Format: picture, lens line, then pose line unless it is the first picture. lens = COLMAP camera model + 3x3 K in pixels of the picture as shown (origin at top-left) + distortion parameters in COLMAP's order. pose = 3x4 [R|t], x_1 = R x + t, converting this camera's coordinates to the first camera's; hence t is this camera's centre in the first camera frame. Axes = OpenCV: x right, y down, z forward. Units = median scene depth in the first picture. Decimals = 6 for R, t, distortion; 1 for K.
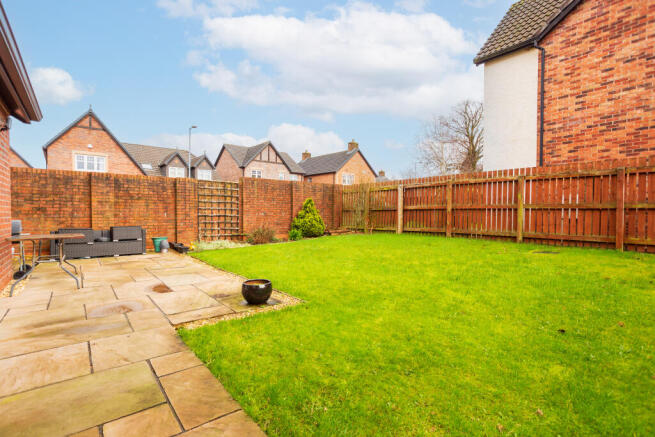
lens RADIAL K [[314.3, 0, 321.8], [0, 314.3, 219.9], [0, 0, 1]] dist [-0.031266, 0.012722]
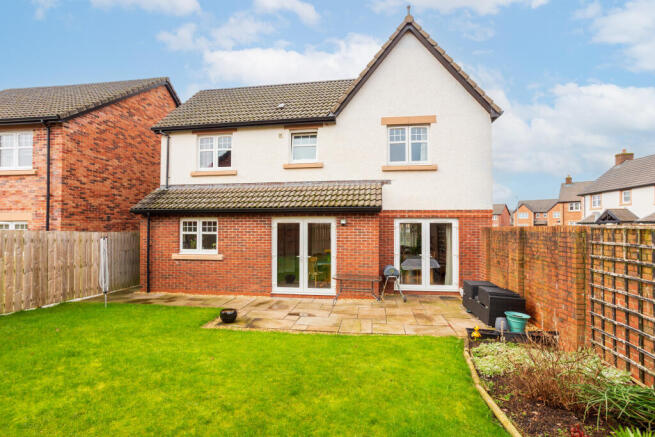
lens RADIAL K [[314.3, 0, 316.4], [0, 314.3, 227.1], [0, 0, 1]] dist [-0.031266, 0.012722]
pose [[-0.728553, -0.008919, -0.684932, 0.244238], [-0.024831, 0.999602, 0.013395, -0.118446], [0.684540, 0.026766, -0.728484, 1.005034]]
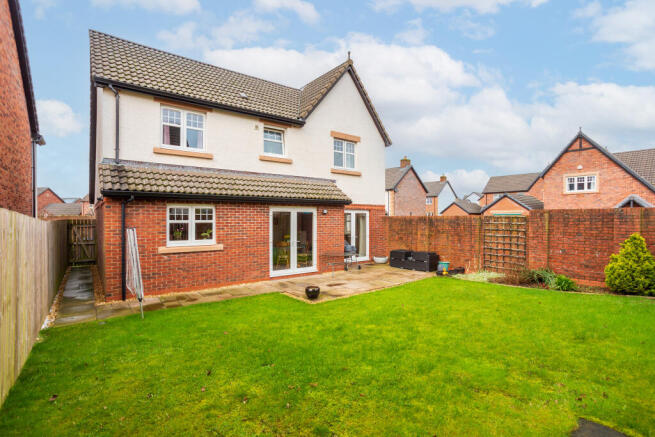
lens RADIAL K [[314.3, 0, 325.0], [0, 314.3, 224.9], [0, 0, 1]] dist [-0.031266, 0.012722]
pose [[-0.011808, 0.013097, -0.999845, 0.696234], [-0.027972, 0.999519, 0.013423, -0.090823], [0.999539, 0.028127, -0.011436, 0.418326]]
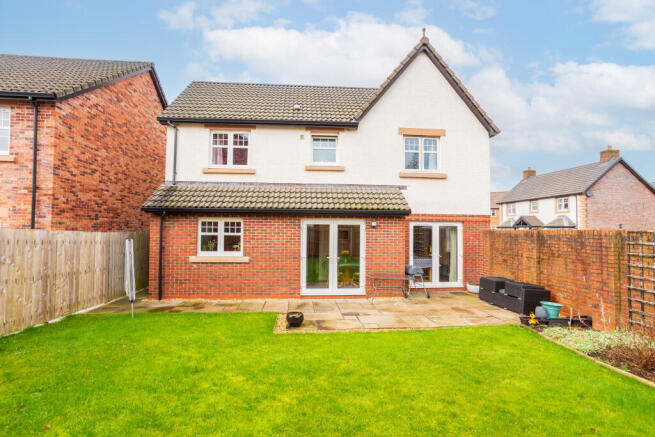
lens RADIAL K [[314.3, 0, 316.1], [0, 314.3, 223.0], [0, 0, 1]] dist [-0.031266, 0.012722]
pose [[-0.557568, -0.031224, -0.829544, 0.446931], [-0.036133, 0.999258, -0.013325, -0.107863], [0.829345, 0.022544, -0.558283, 0.784046]]
